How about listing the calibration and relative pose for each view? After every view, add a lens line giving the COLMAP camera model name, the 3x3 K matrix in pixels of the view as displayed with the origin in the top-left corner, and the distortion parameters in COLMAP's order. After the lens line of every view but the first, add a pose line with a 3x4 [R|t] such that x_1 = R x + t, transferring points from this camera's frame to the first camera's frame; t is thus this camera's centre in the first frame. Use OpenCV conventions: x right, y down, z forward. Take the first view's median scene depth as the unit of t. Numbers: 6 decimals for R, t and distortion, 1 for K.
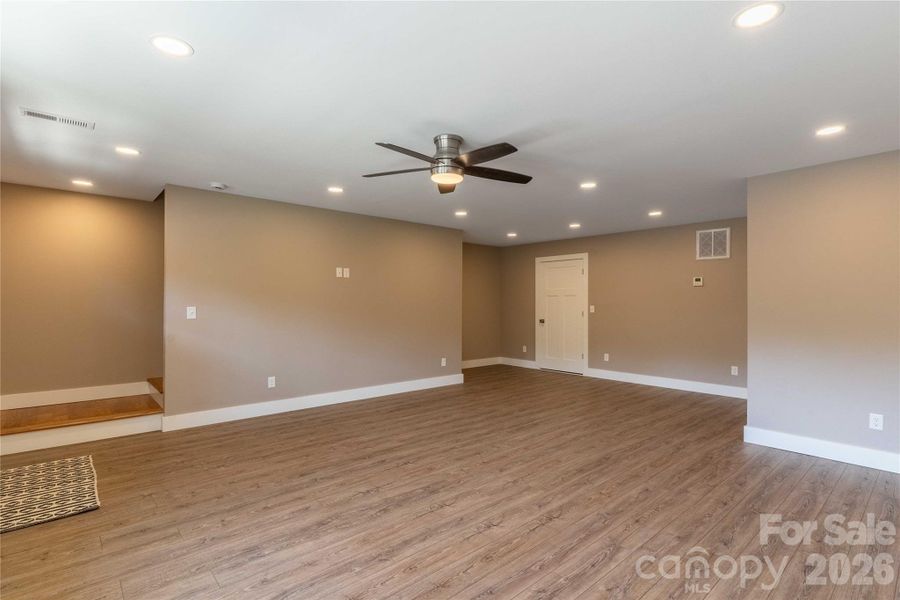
lens RADIAL K [[434.0, 0, 448.2], [0, 434.0, 305.2], [0, 0, 1]] dist [-0.000099, 0.002156]
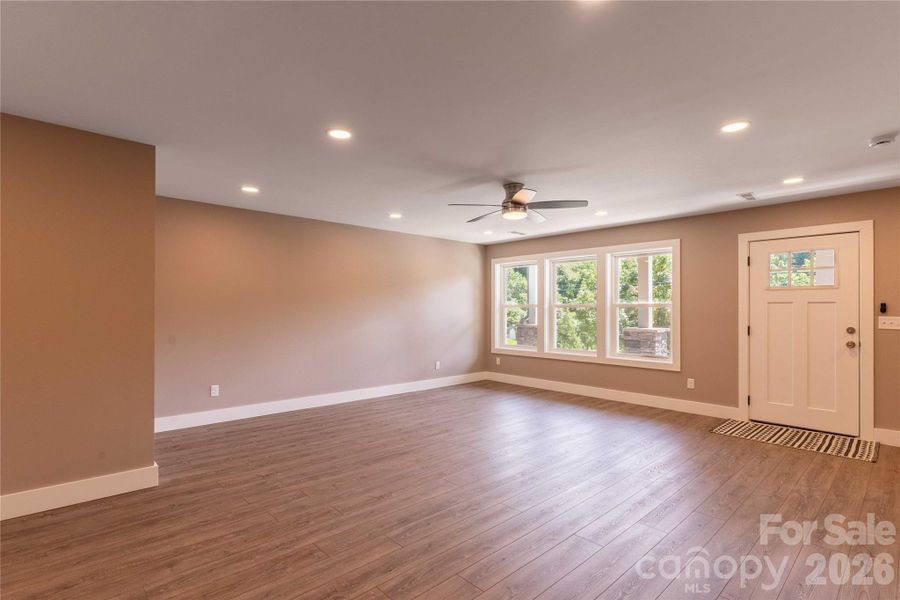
lens RADIAL K [[434.0, 0, 455.8], [0, 434.0, 302.6], [0, 0, 1]] dist [-0.000099, 0.002156]
pose [[-0.999183, -0.005799, -0.039999, 0.180260], [-0.005543, 0.999963, -0.006509, -0.013132], [0.040036, -0.006282, -0.999179, 1.804719]]
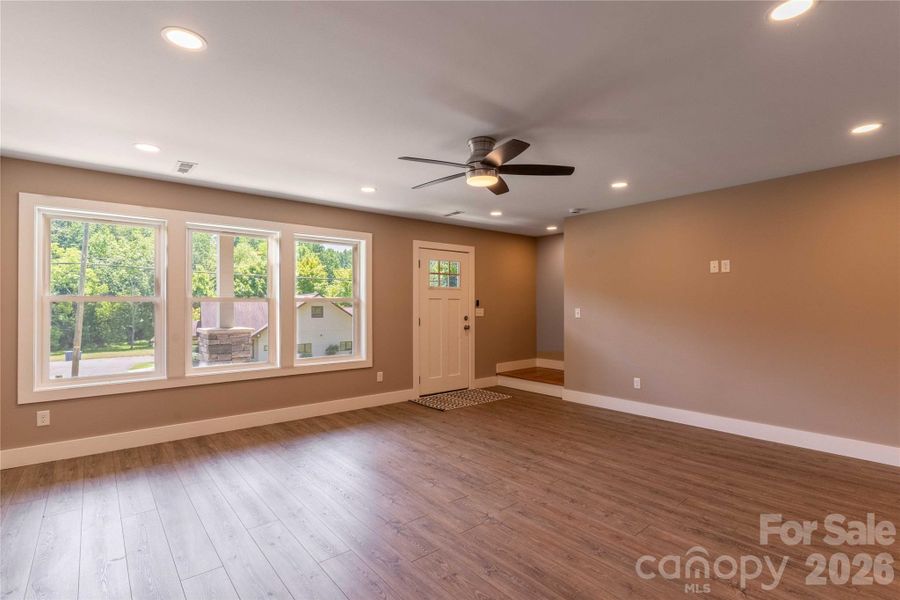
lens RADIAL K [[434.0, 0, 450.9], [0, 434.0, 298.7], [0, 0, 1]] dist [-0.000099, 0.002156]
pose [[-0.028397, -0.017494, -0.999444, 0.780123], [-0.005494, 0.999834, -0.017345, 0.000216], [0.999582, 0.004998, -0.028488, 0.743040]]
